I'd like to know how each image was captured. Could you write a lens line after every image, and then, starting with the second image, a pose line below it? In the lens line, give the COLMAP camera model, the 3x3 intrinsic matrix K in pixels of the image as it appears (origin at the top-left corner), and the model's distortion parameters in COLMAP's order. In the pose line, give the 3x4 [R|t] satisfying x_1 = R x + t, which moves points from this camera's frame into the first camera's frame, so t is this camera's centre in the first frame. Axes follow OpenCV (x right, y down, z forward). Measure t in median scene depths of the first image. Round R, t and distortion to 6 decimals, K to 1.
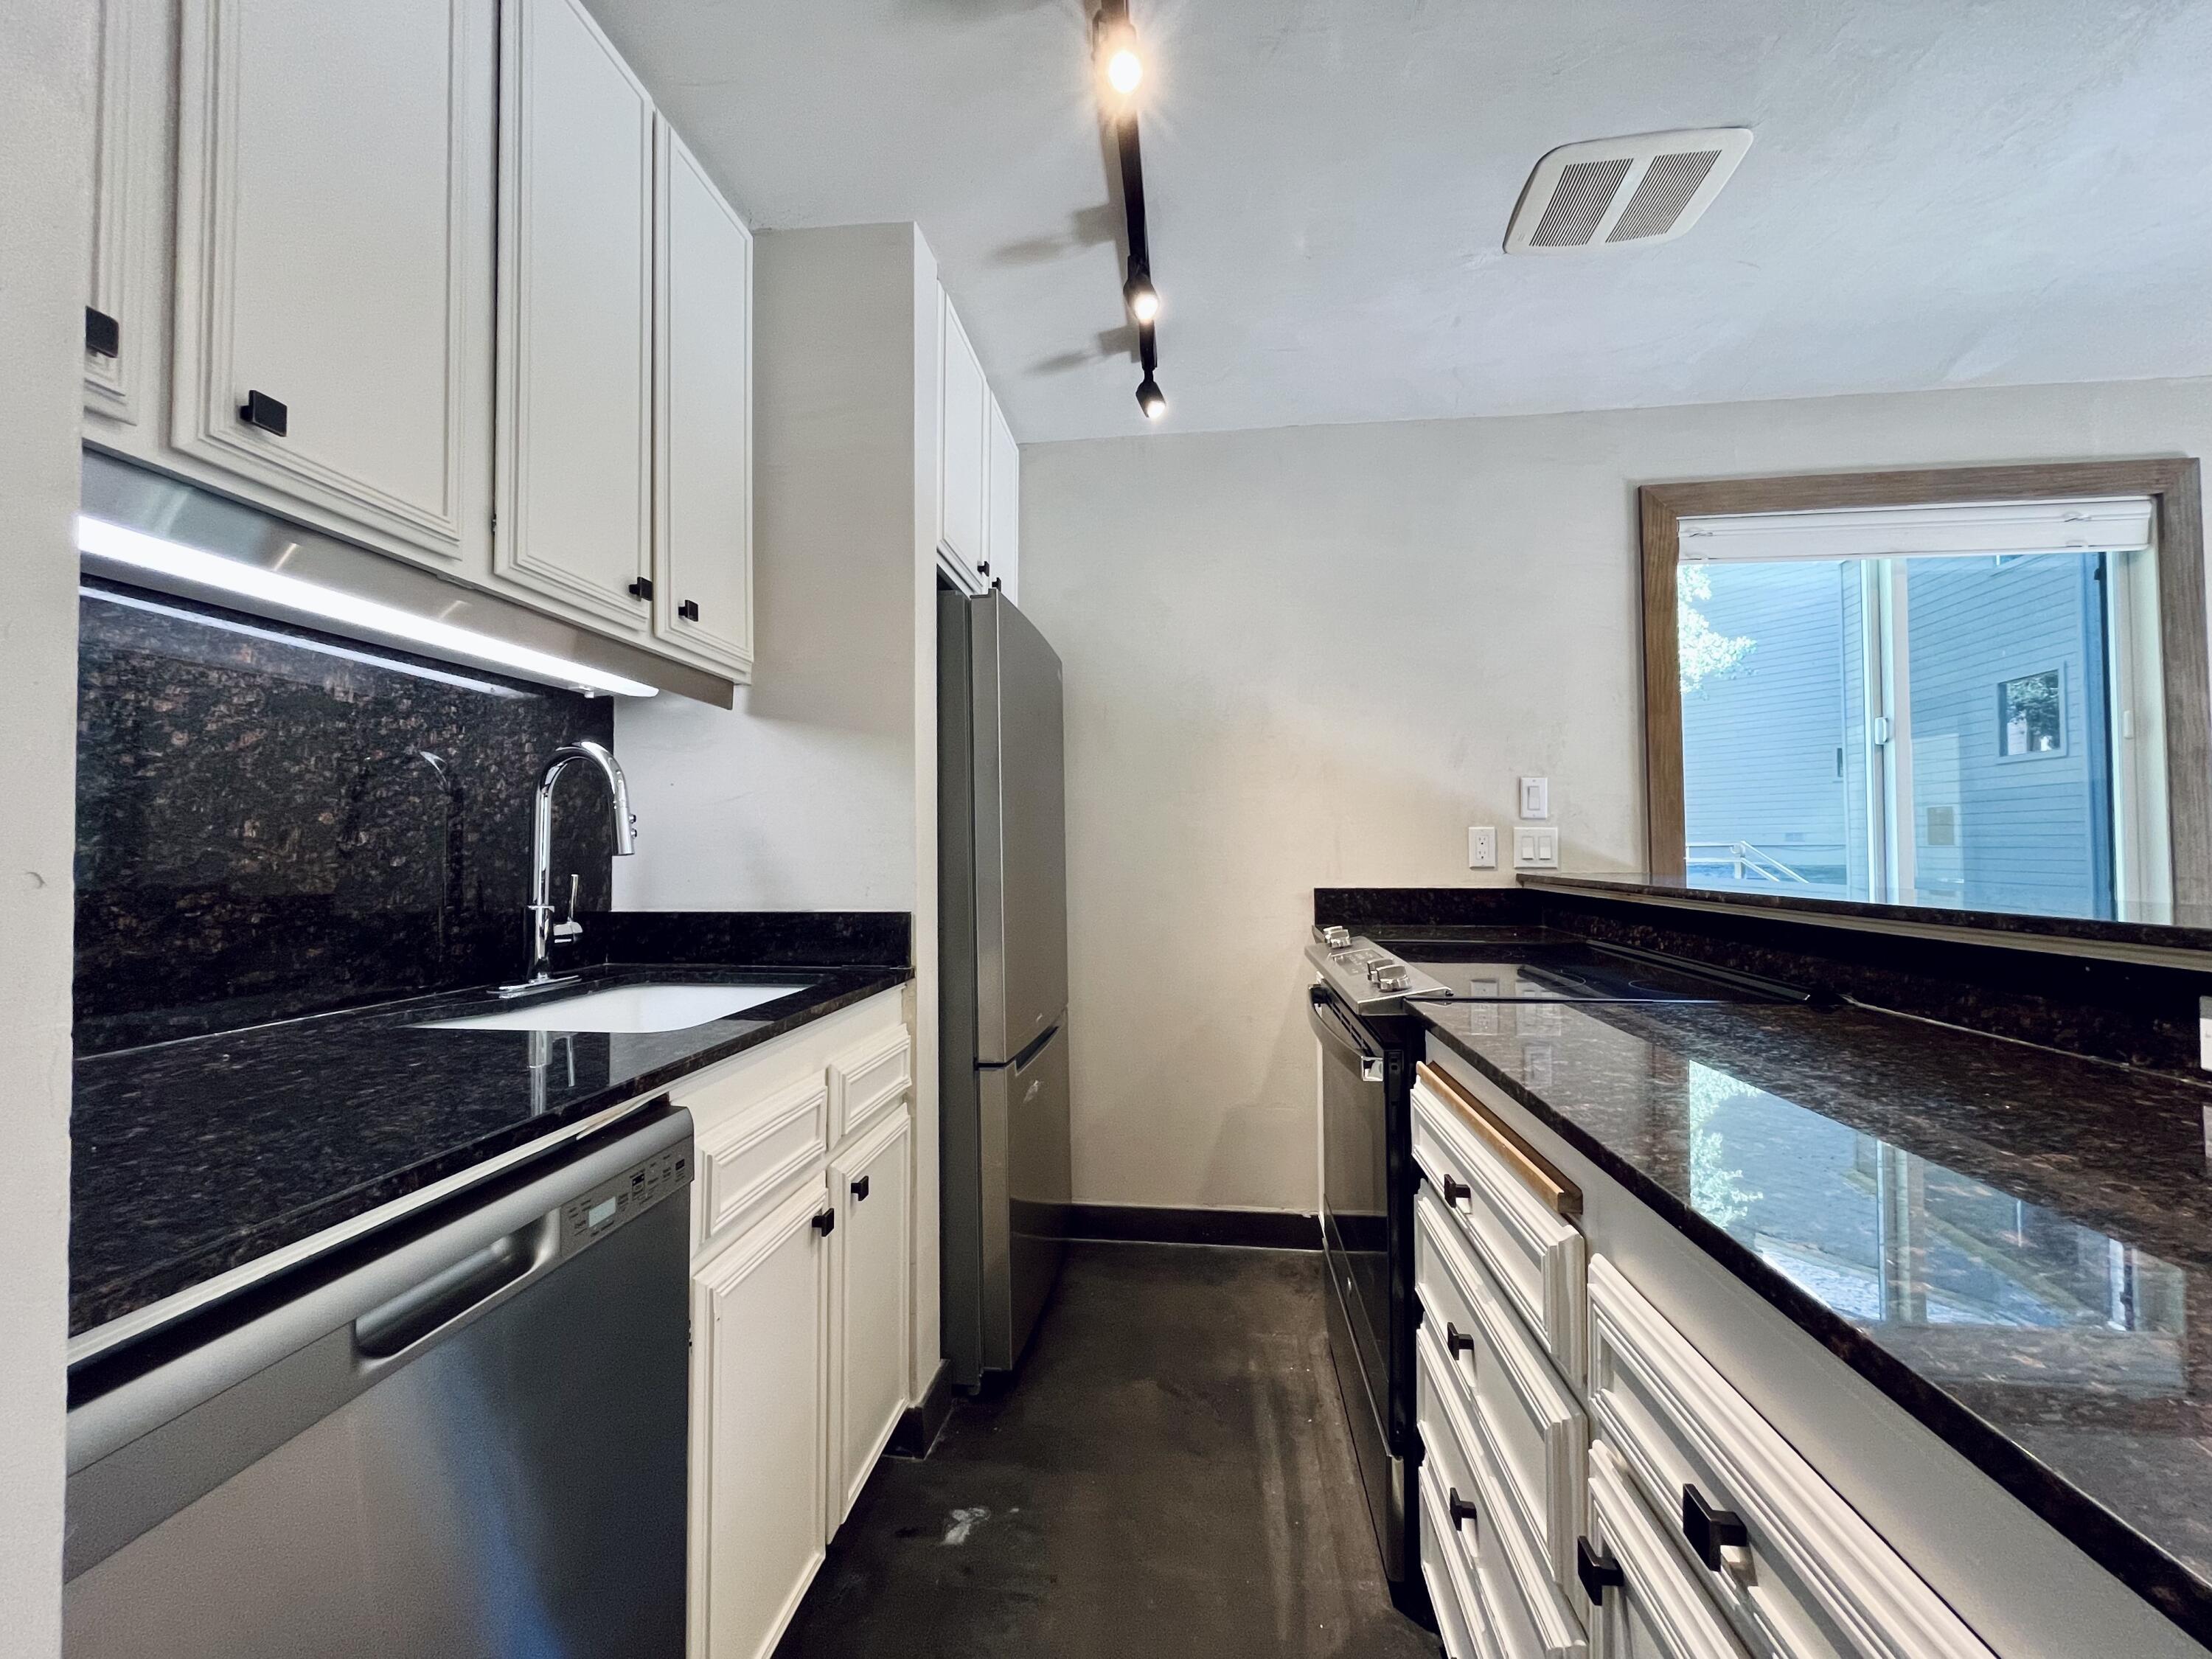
lens RADIAL K [[893.5, 0, 1100.6], [0, 893.5, 833.7], [0, 0, 1]] dist [0.000045, -0.000004]
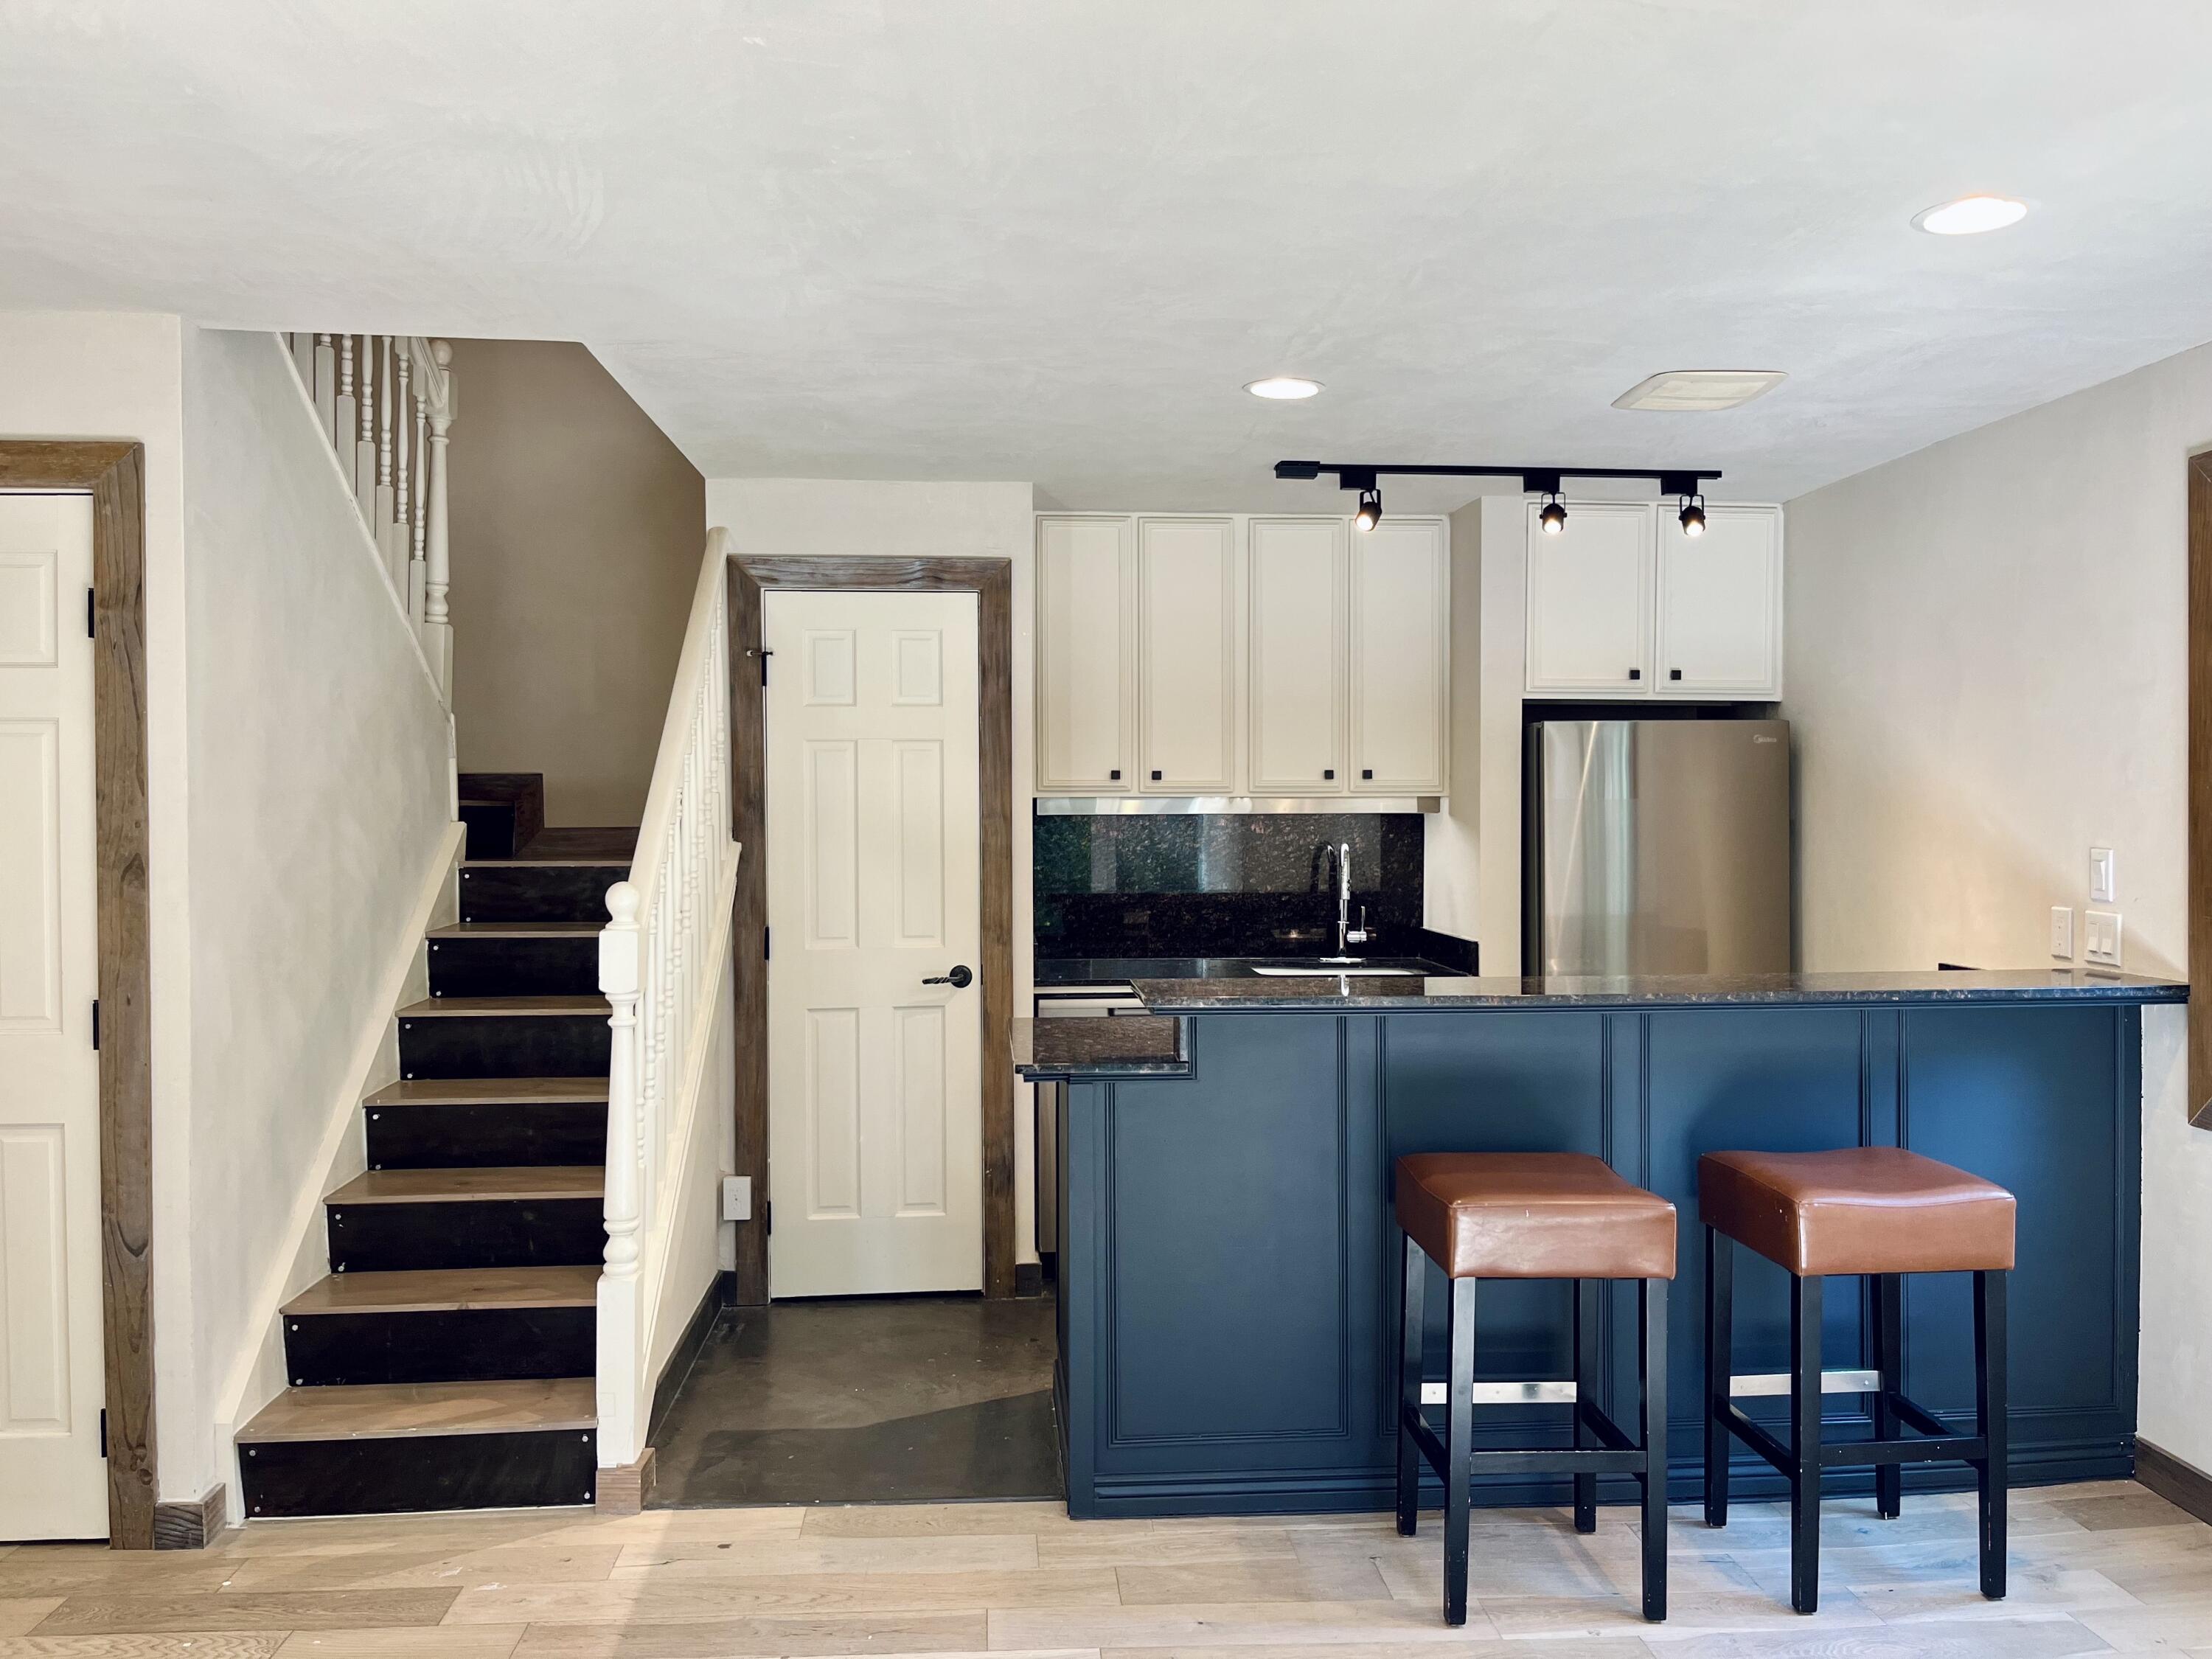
lens RADIAL K [[1673.1, 0, 1106.8], [0, 1673.1, 823.4], [0, 0, 1]] dist [-0.000360, 0.000072]
pose [[0.197164, 0.013760, -0.980274, 2.981819], [0.021156, 0.999609, 0.018287, -0.222566], [0.980142, -0.024344, 0.196796, -0.264491]]
